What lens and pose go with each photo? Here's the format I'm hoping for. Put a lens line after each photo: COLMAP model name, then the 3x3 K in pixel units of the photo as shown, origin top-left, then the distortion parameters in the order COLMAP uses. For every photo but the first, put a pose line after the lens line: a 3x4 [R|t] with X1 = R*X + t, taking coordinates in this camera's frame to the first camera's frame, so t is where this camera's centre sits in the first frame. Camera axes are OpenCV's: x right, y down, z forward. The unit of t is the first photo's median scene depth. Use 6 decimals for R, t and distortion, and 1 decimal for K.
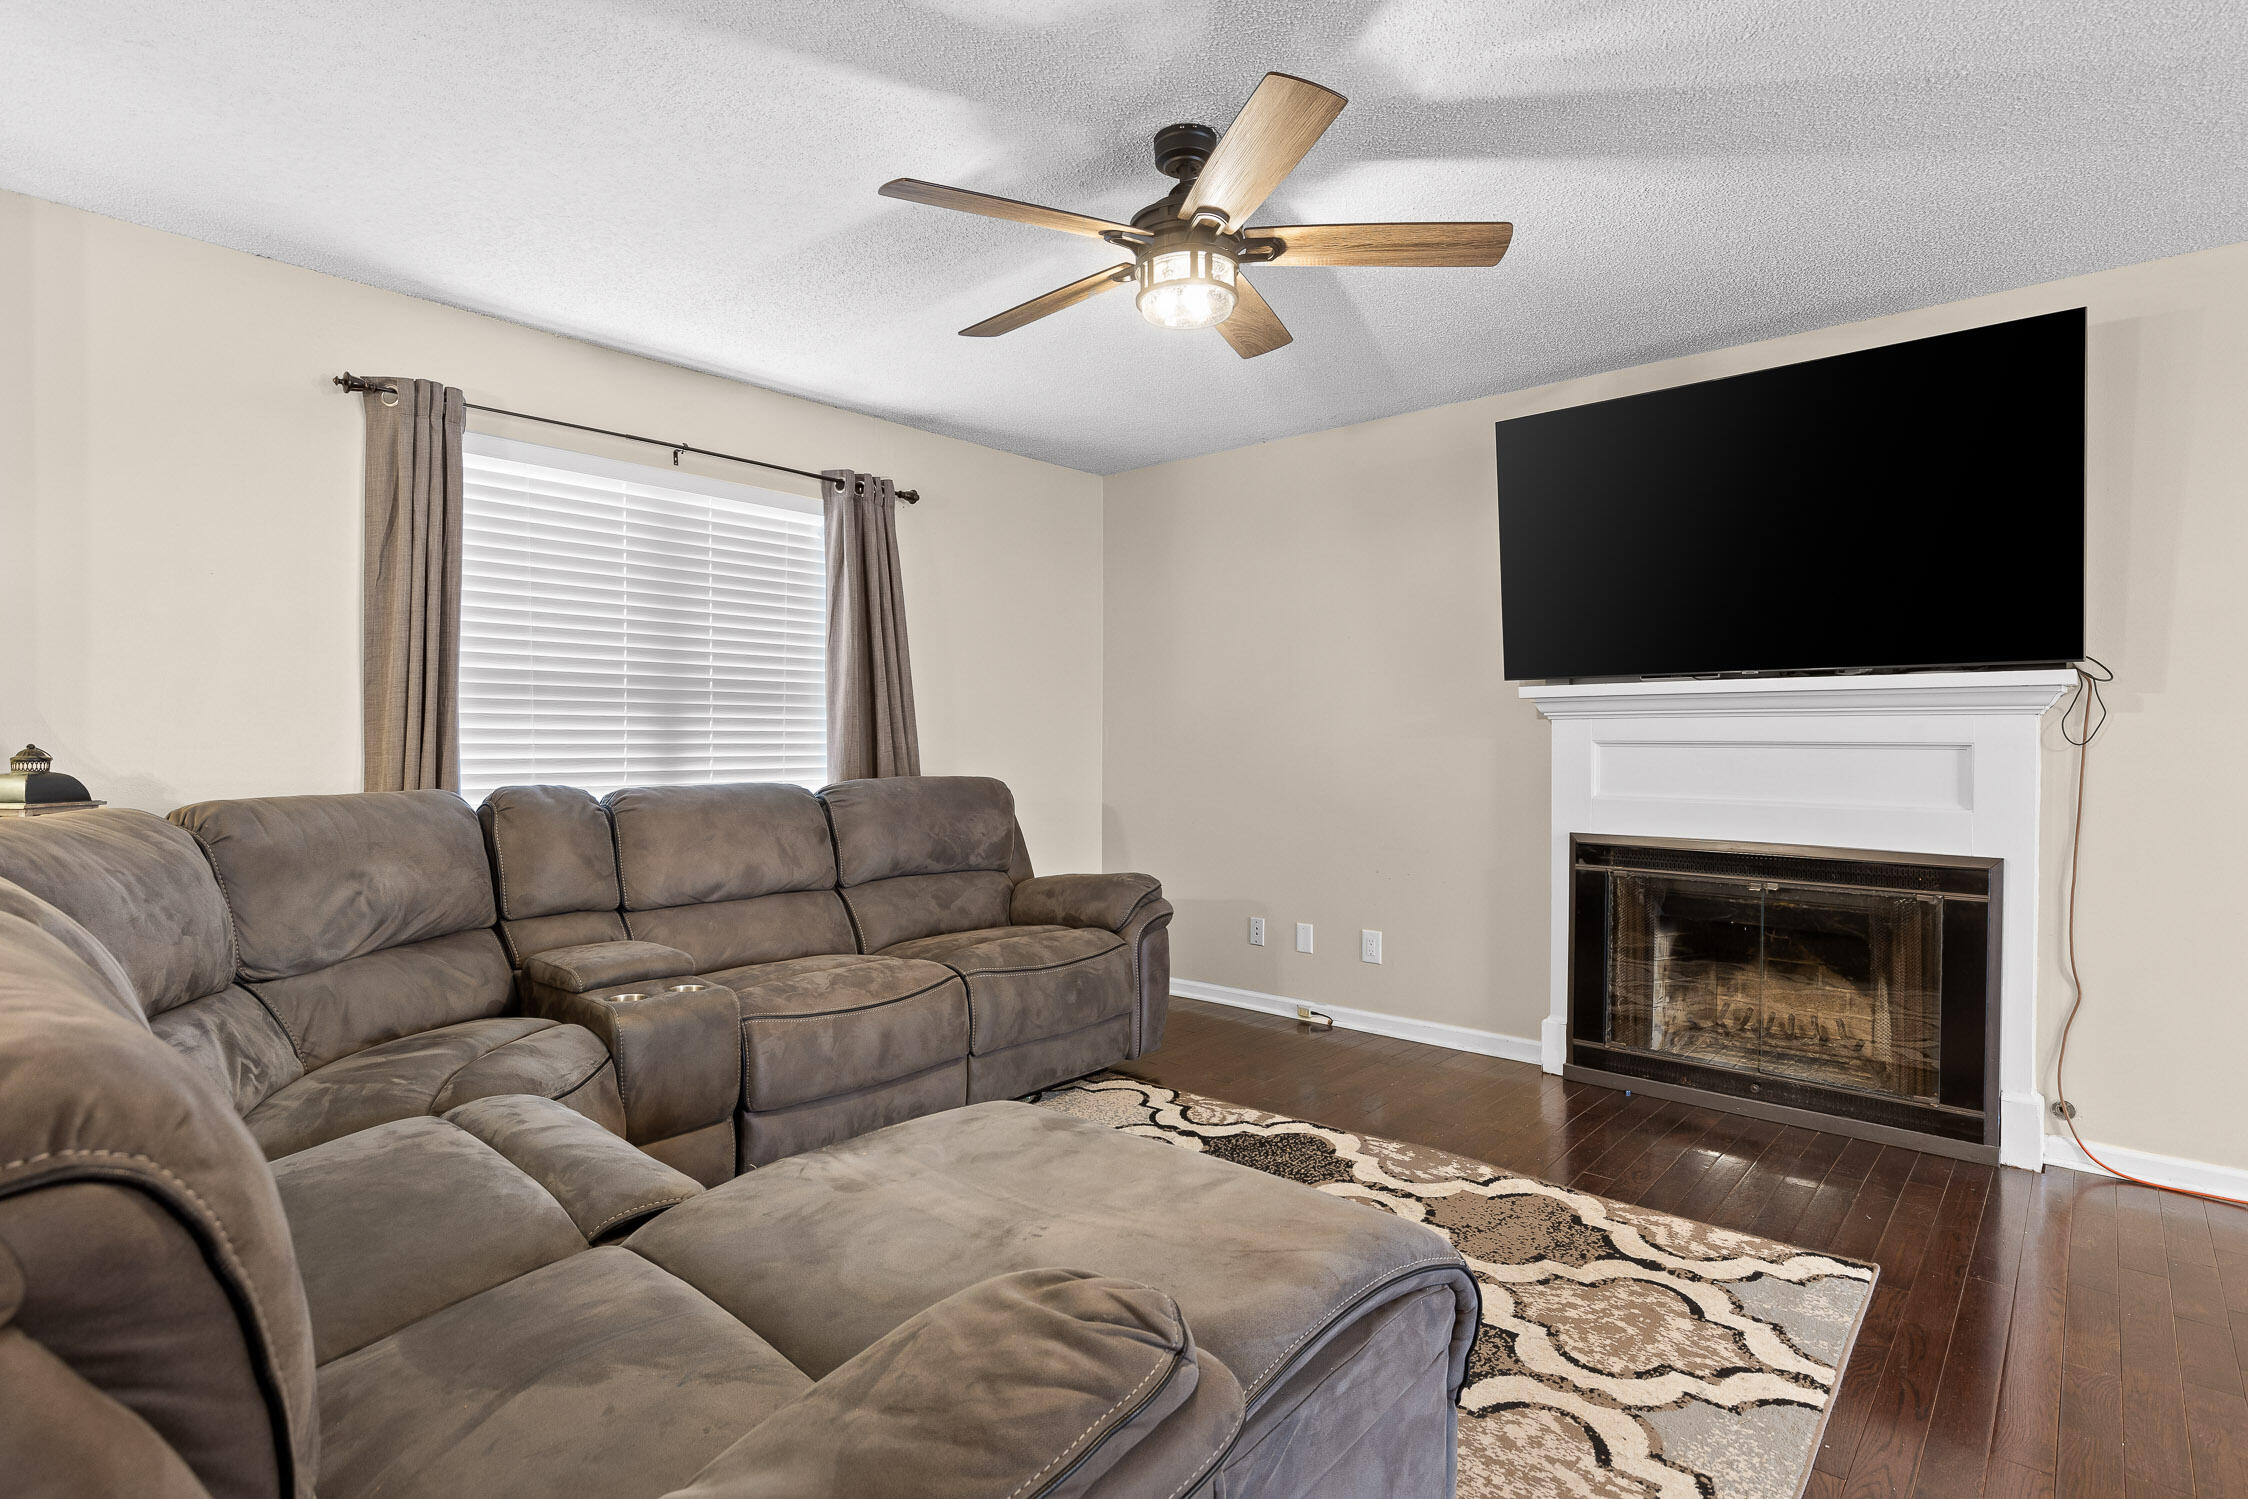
lens RADIAL K [[1121.4, 0, 1115.2], [0, 1121.4, 748.0], [0, 0, 1]] dist [-0.001052, -0.000507]
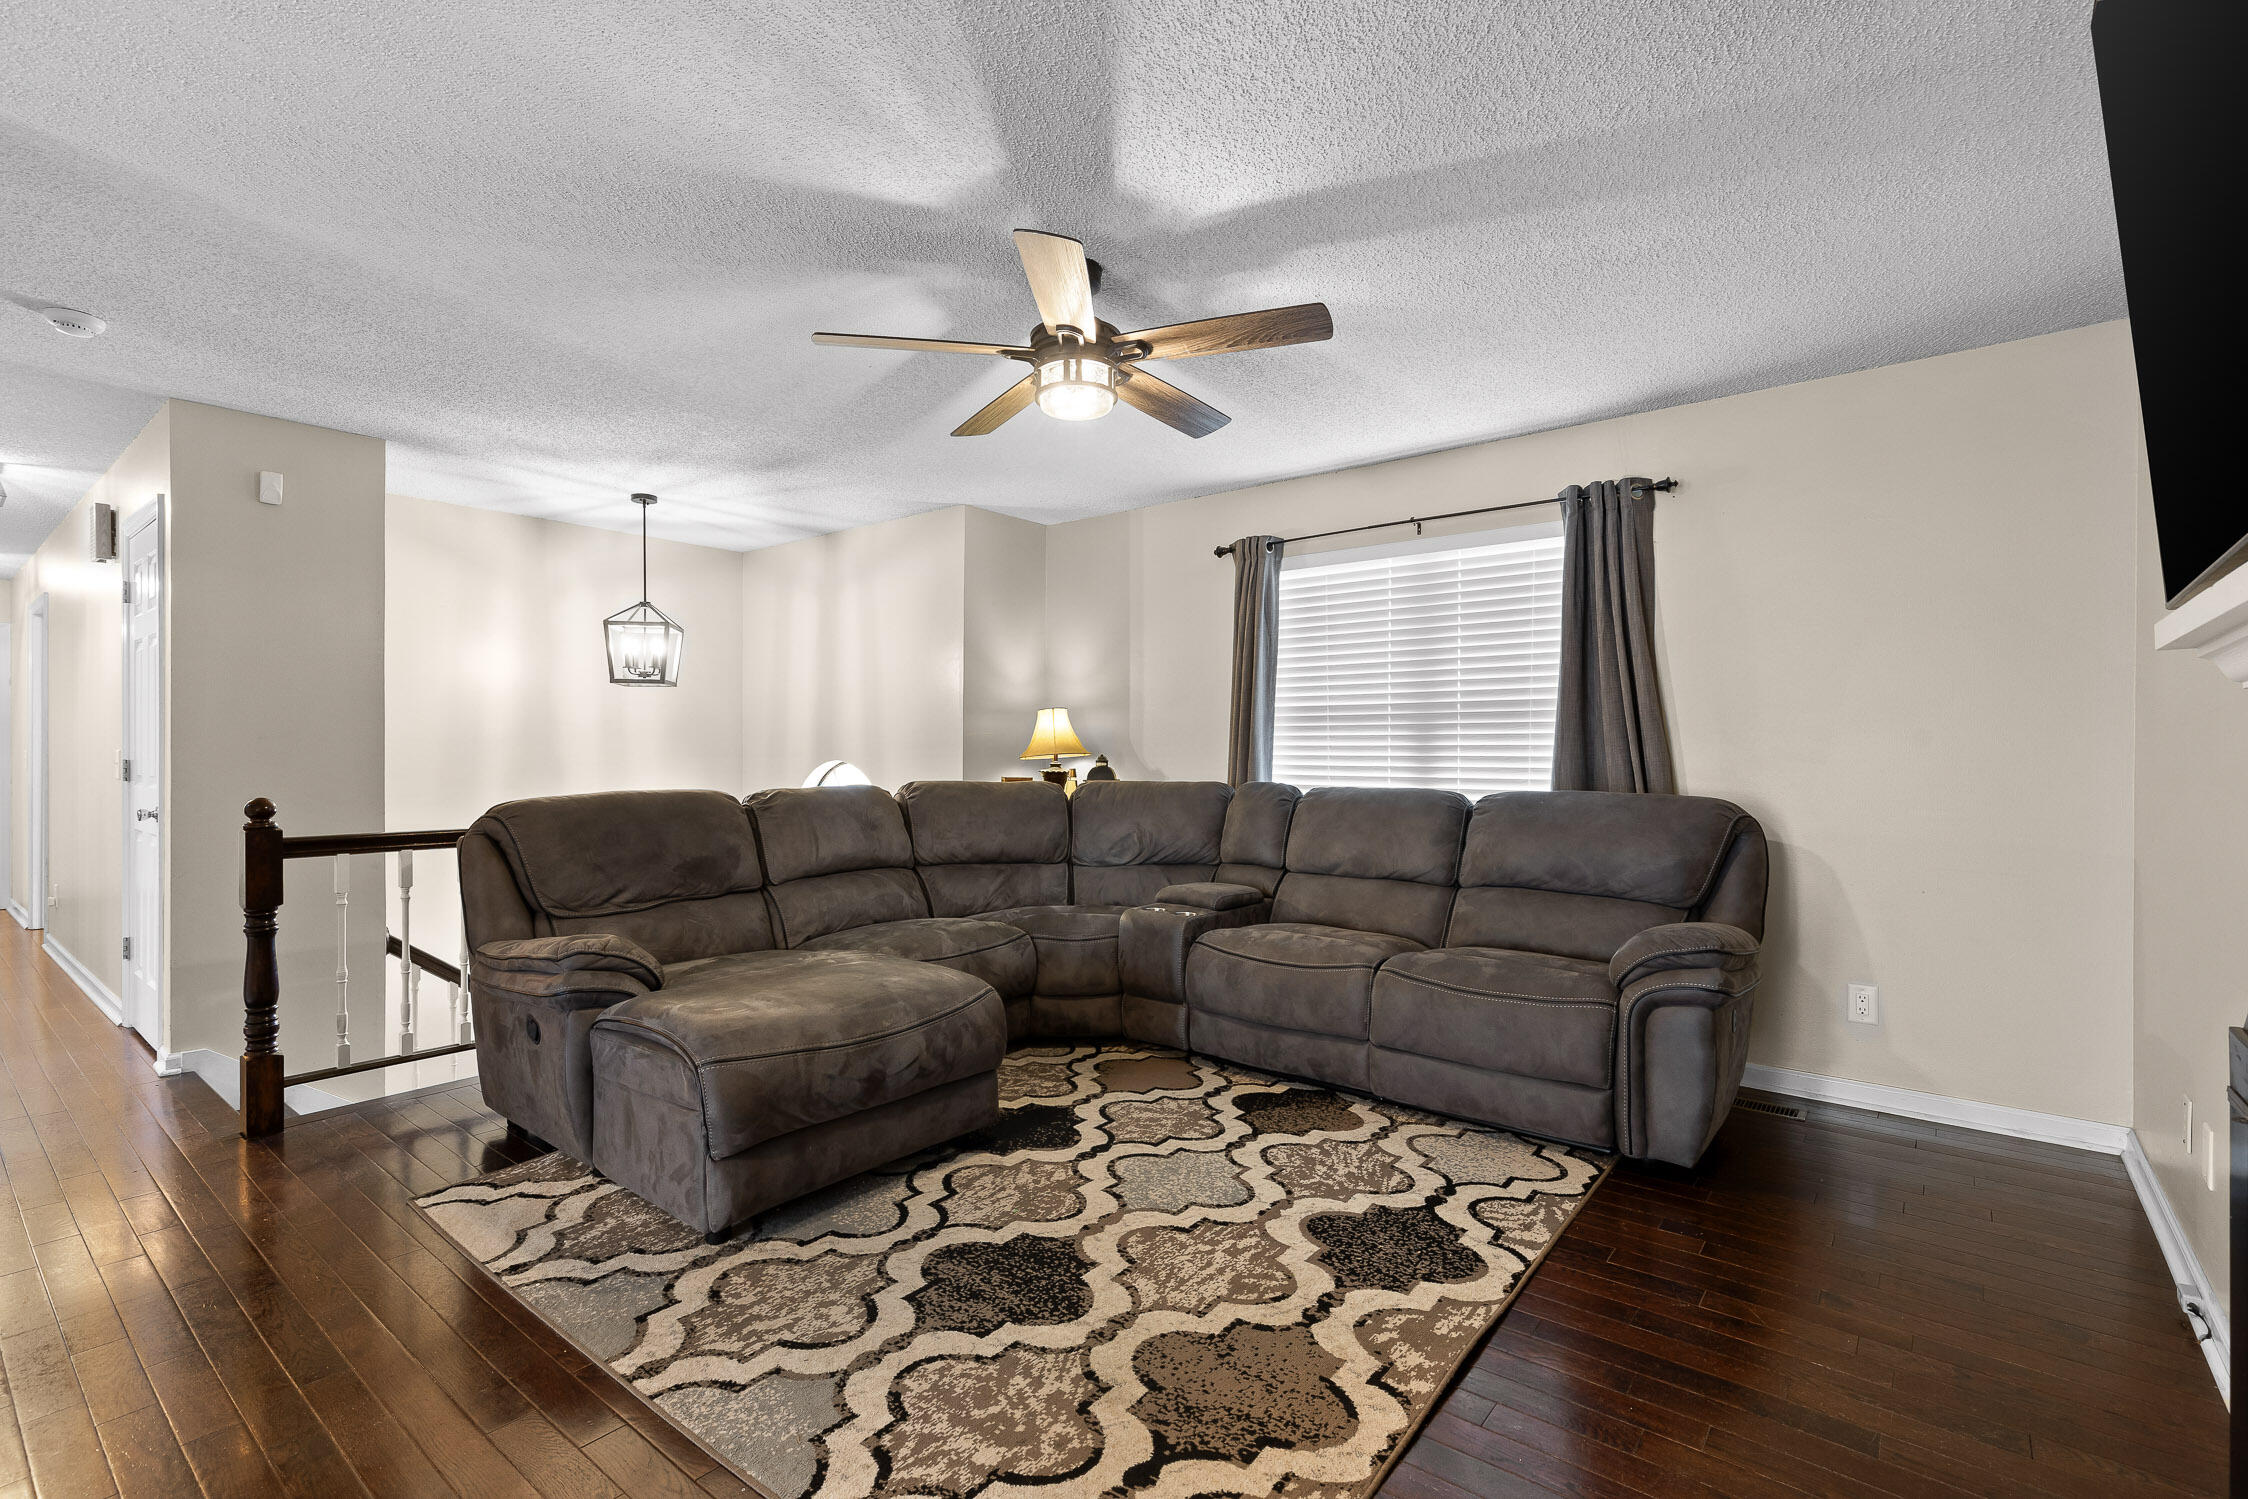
lens RADIAL K [[1021.4, 0, 1124.0], [0, 1021.4, 749.5], [0, 0, 1]] dist [0.008321, -0.000512]
pose [[0.043568, -0.004049, -0.999042, 0.838280], [-0.008308, 0.999956, -0.004415, -0.003435], [0.999016, 0.008492, 0.043533, 0.703332]]
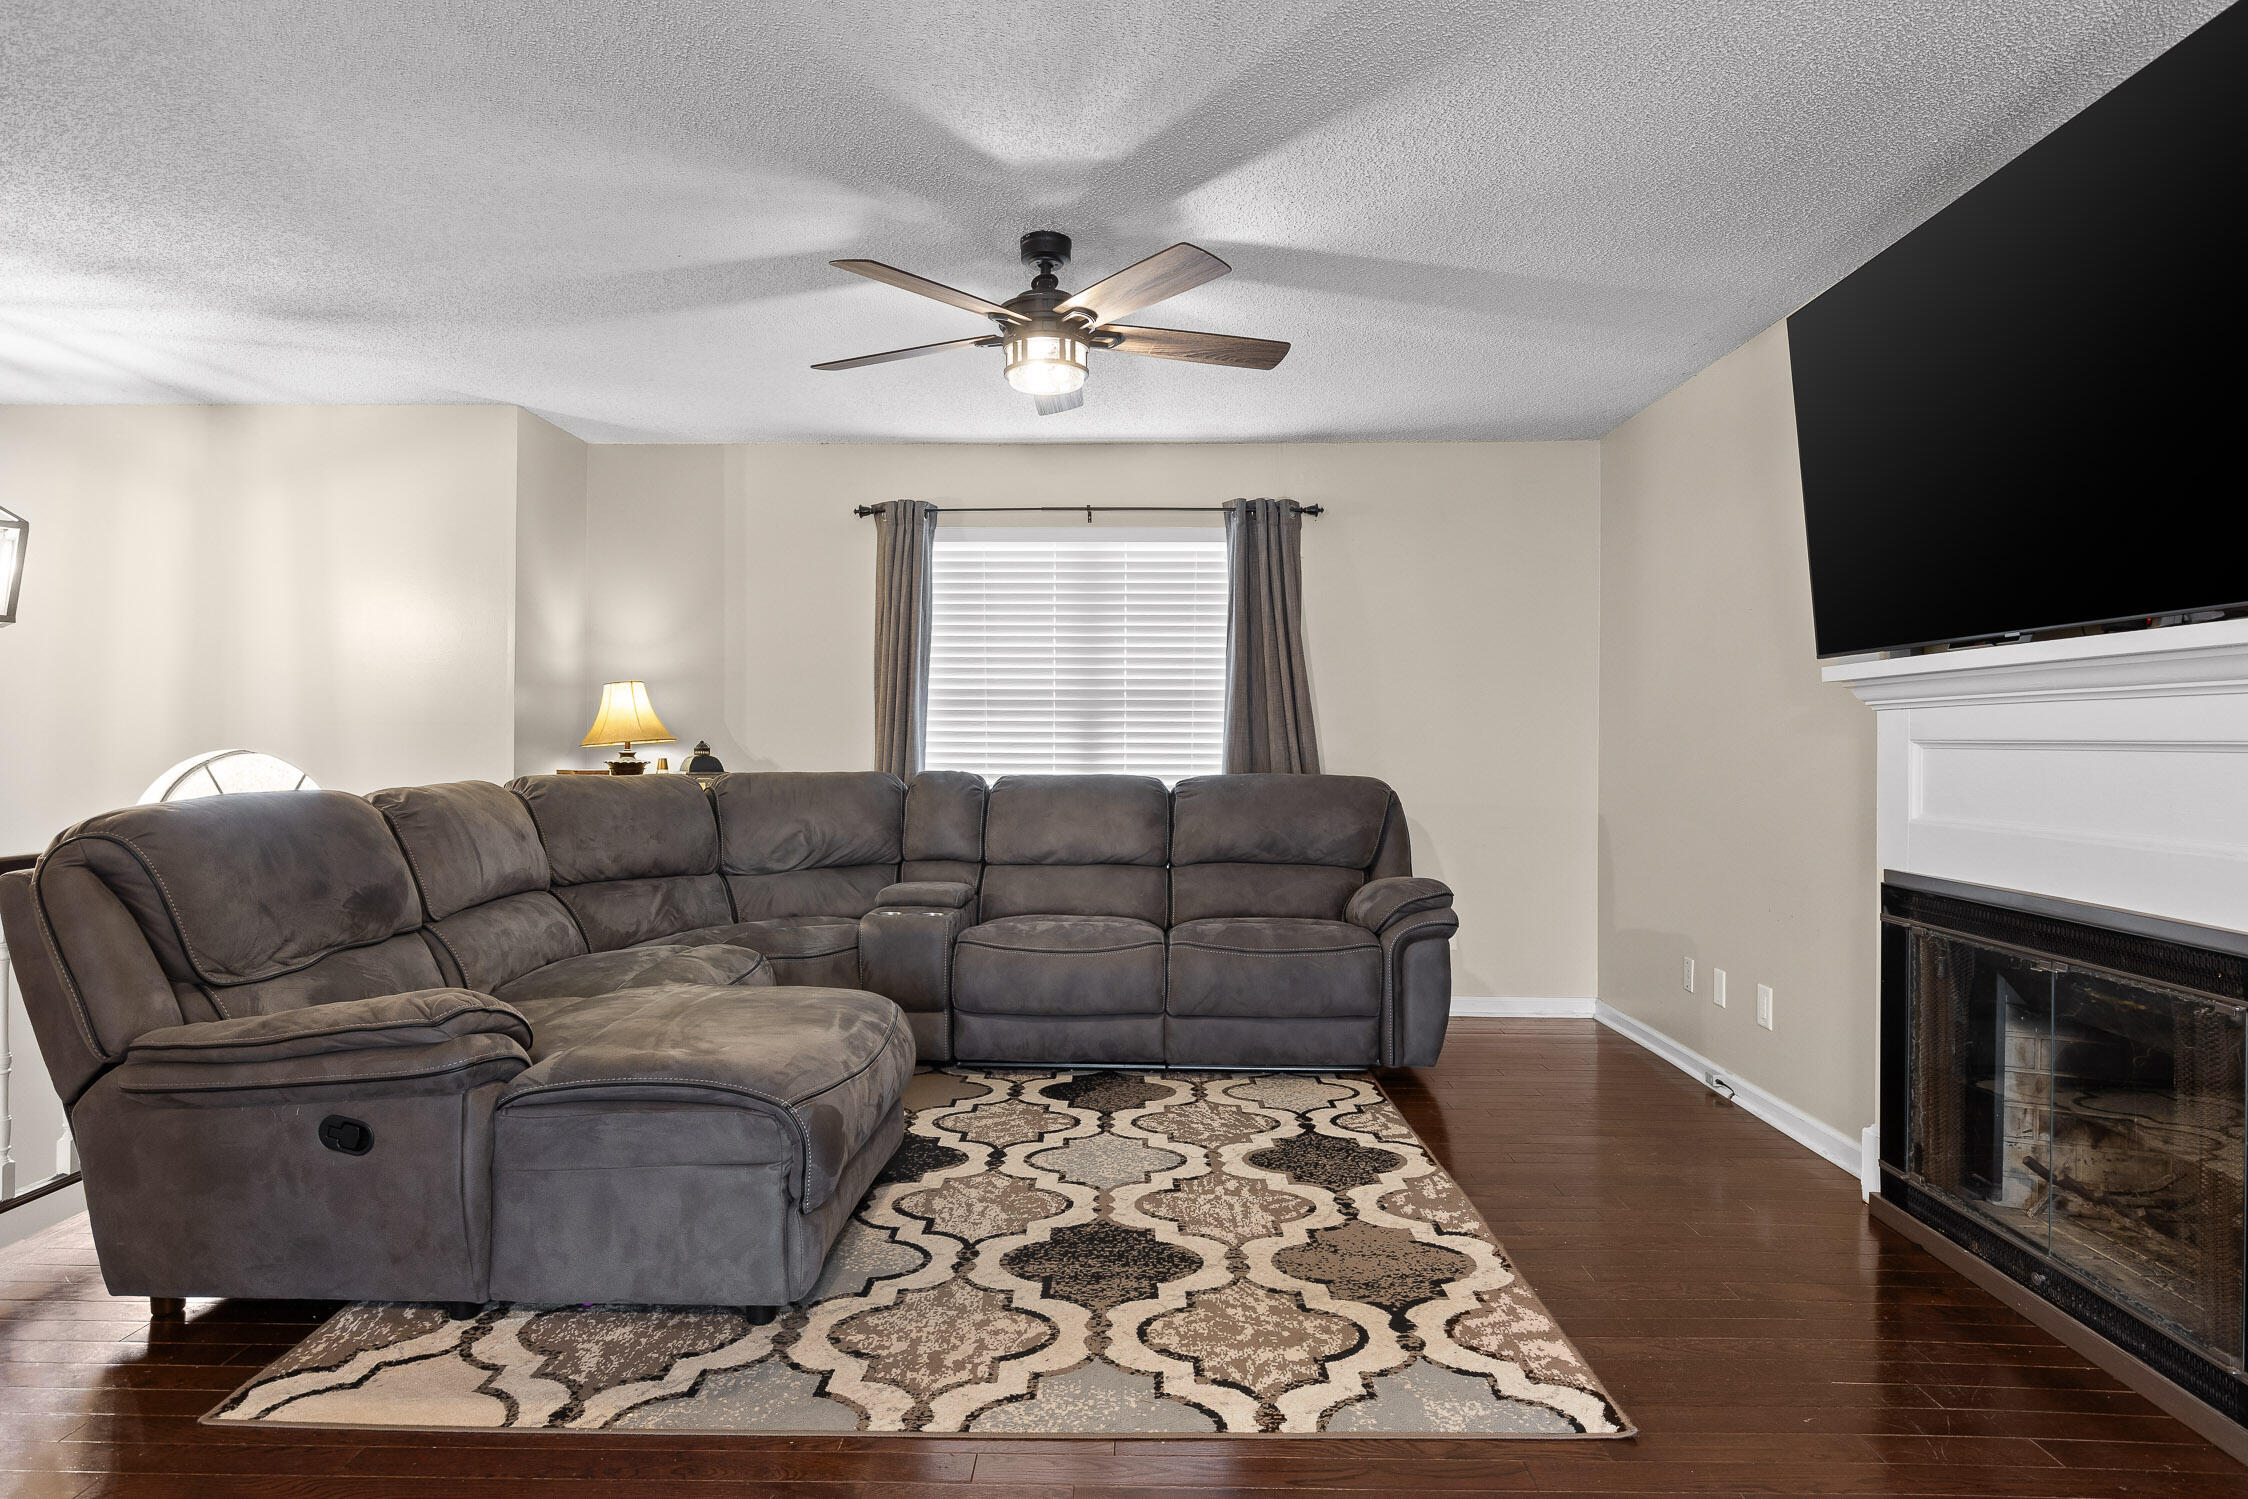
lens RADIAL K [[1248.6, 0, 1126.2], [0, 1248.6, 741.0], [0, 0, 1]] dist [0.004950, 0.000440]
pose [[0.647918, 0.000133, -0.761710, 0.803012], [-0.007826, 0.999948, -0.006482, 0.003694], [0.761670, 0.010161, 0.647886, 0.136034]]
